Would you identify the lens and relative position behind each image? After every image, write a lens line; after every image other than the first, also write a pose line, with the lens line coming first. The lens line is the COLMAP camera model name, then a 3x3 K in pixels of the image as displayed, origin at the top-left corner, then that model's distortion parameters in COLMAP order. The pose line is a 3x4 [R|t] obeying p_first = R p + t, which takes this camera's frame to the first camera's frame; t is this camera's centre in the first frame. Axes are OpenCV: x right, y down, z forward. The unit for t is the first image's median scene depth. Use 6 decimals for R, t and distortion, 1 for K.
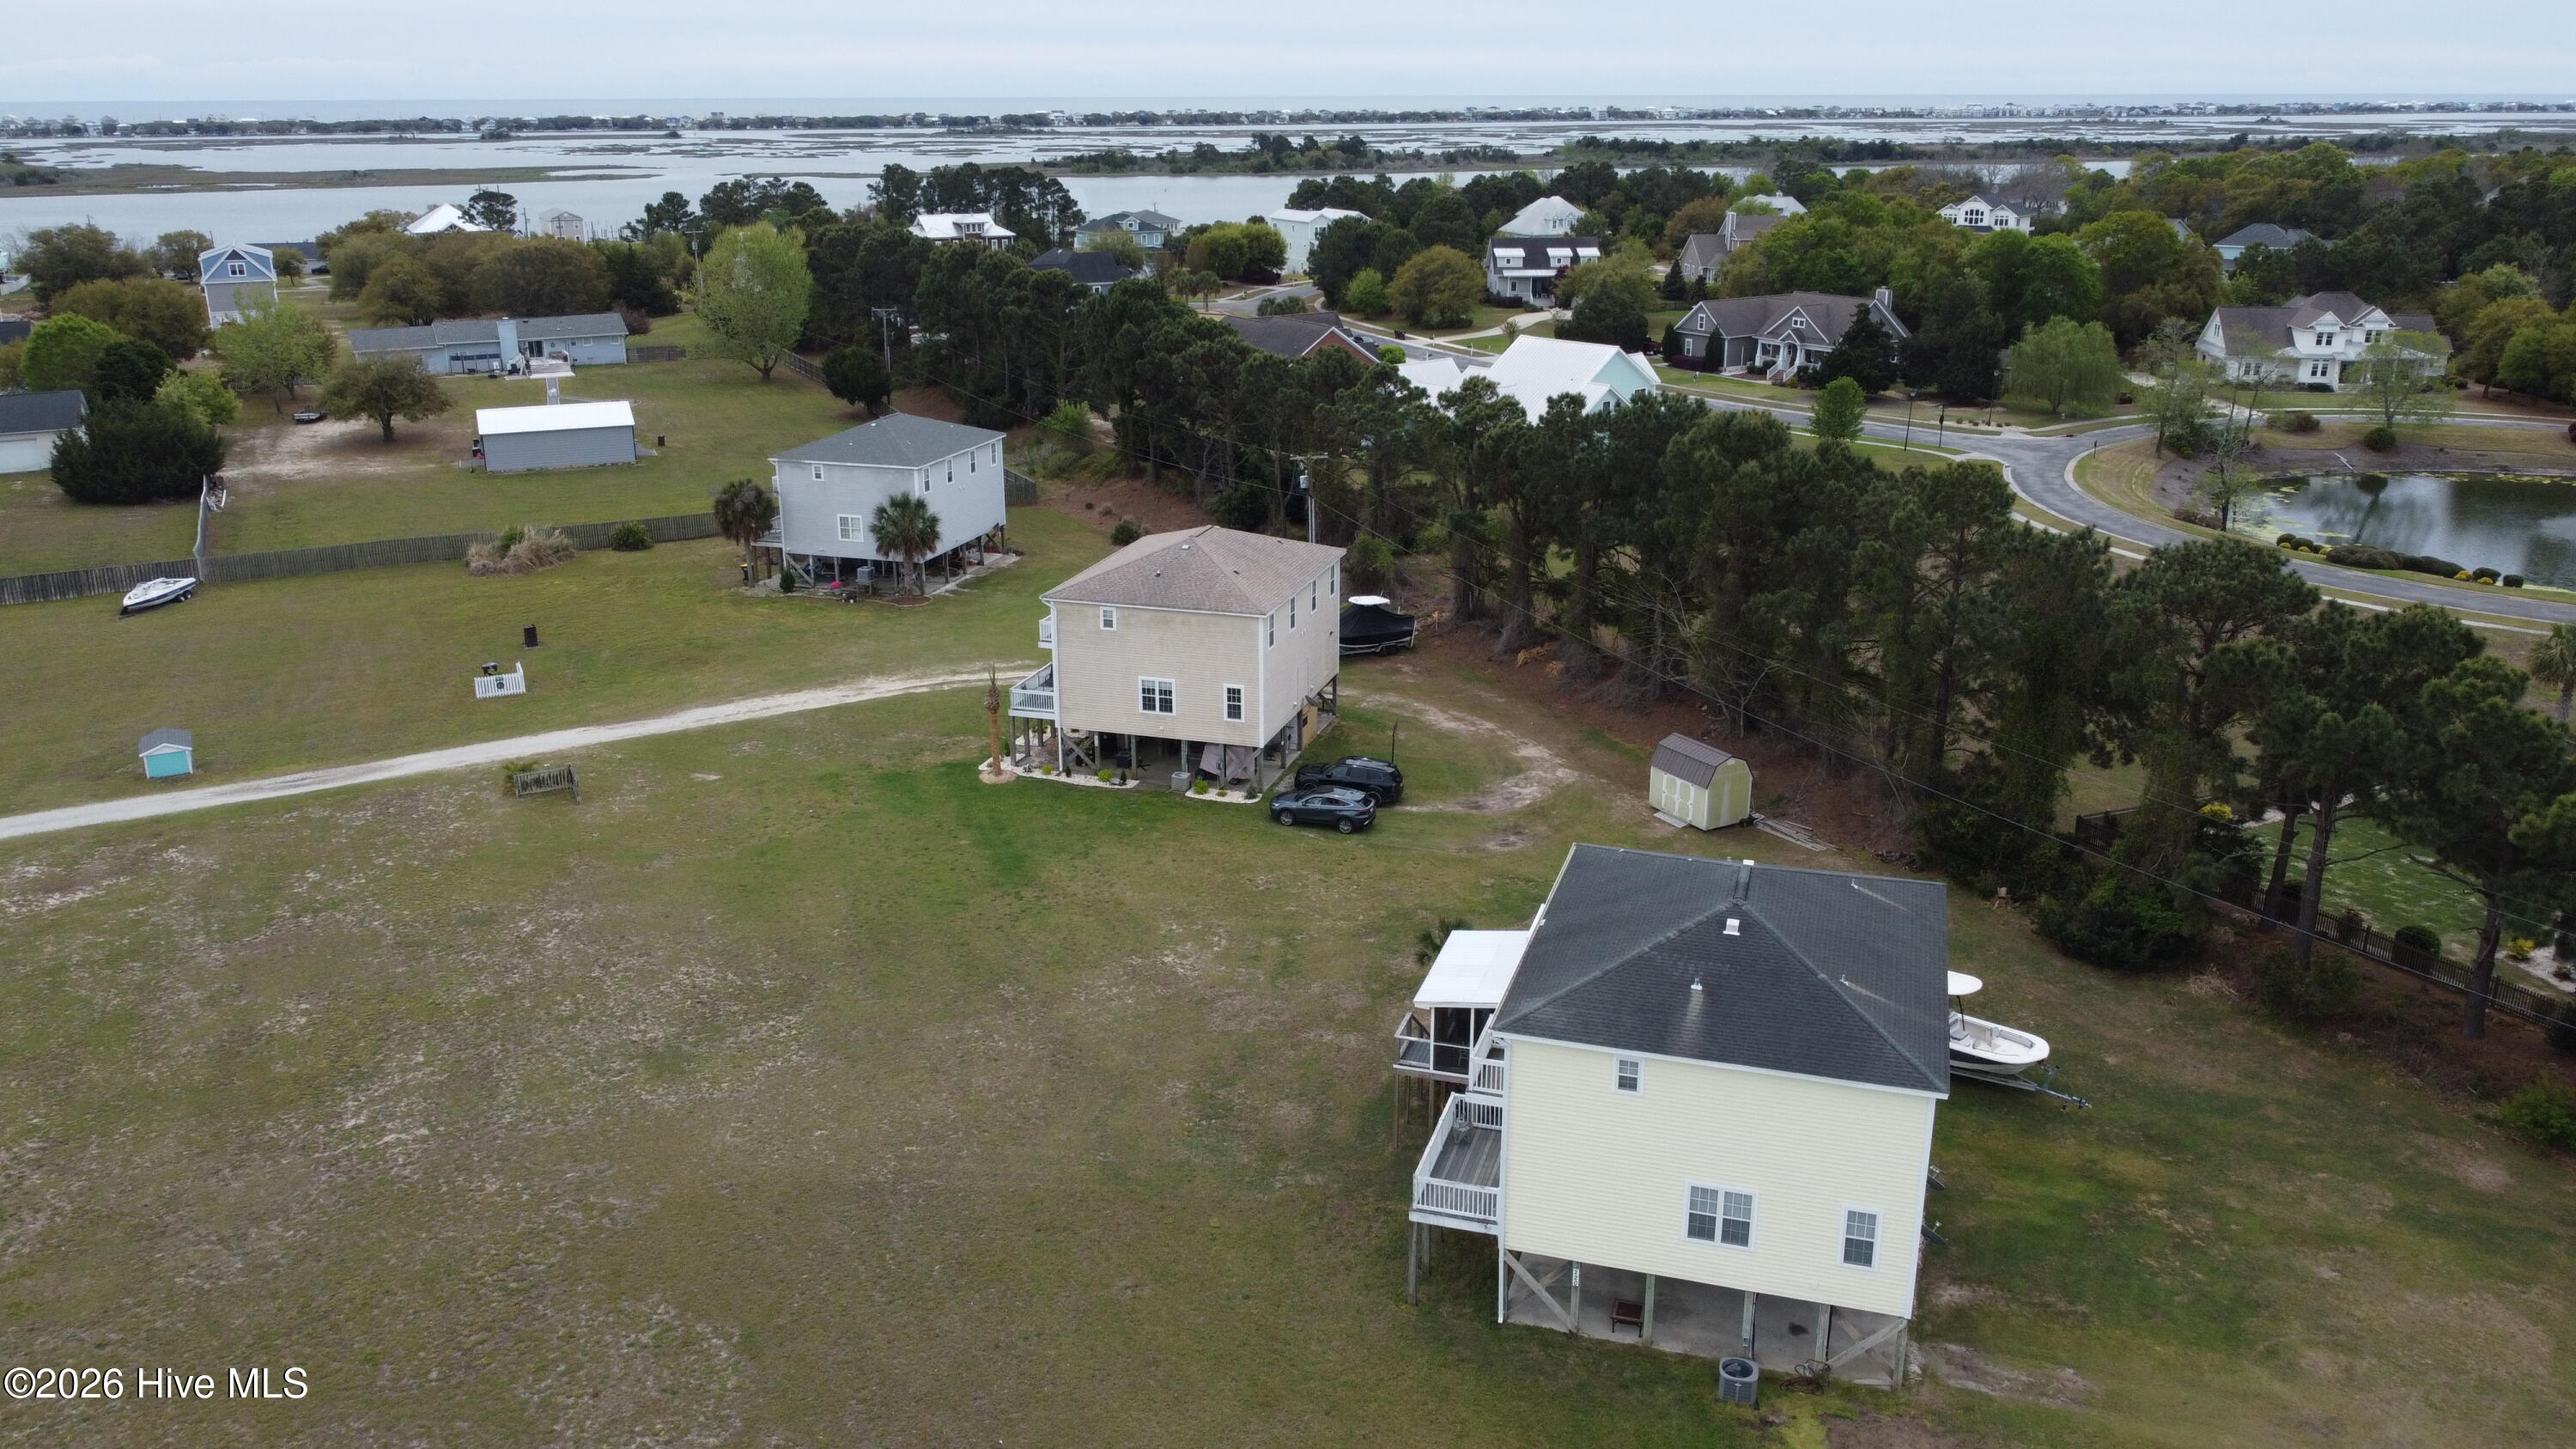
lens RADIAL K [[1944.9, 0, 1275.3], [0, 1944.9, 731.2], [0, 0, 1]] dist [0.006730, -0.014429]
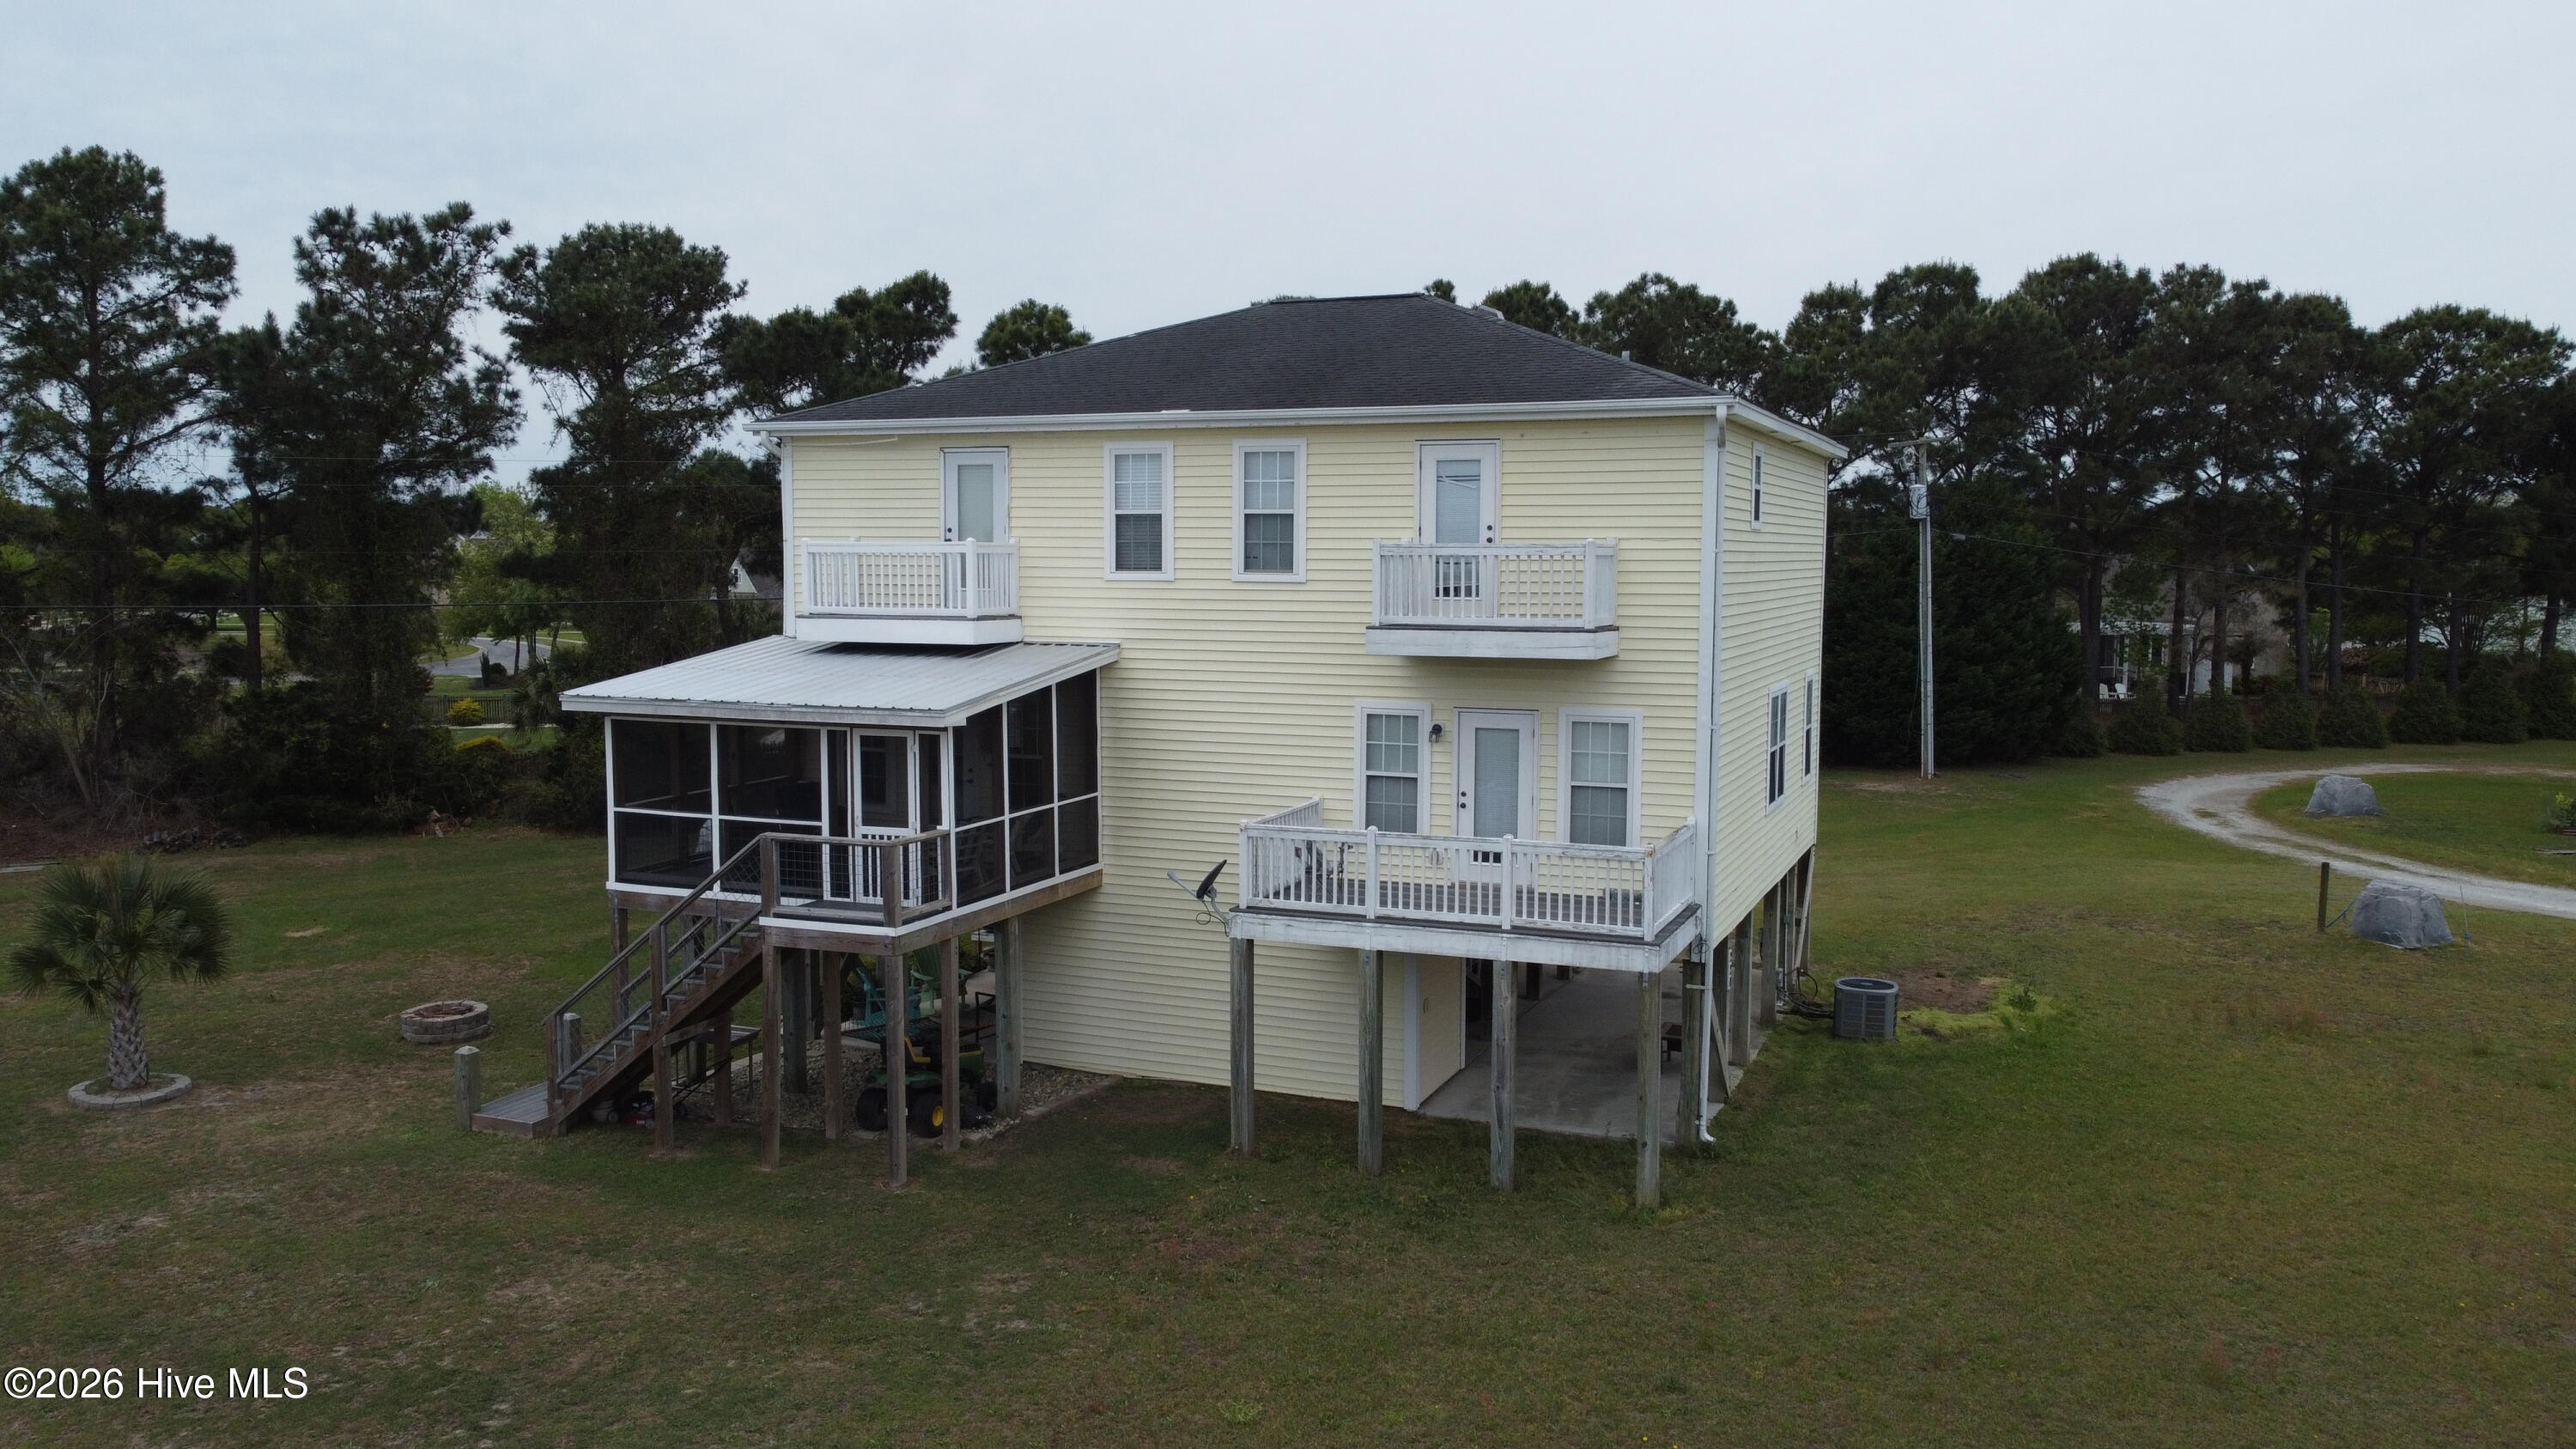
lens RADIAL K [[1944.9, 0, 1281.5], [0, 1944.9, 727.1], [0, 0, 1]] dist [0.006730, -0.014429]
pose [[0.082109, -0.083471, 0.993122, -0.239935], [0.307997, 0.949833, 0.054368, 0.118582], [-0.947838, 0.301414, 0.103699, 0.754524]]
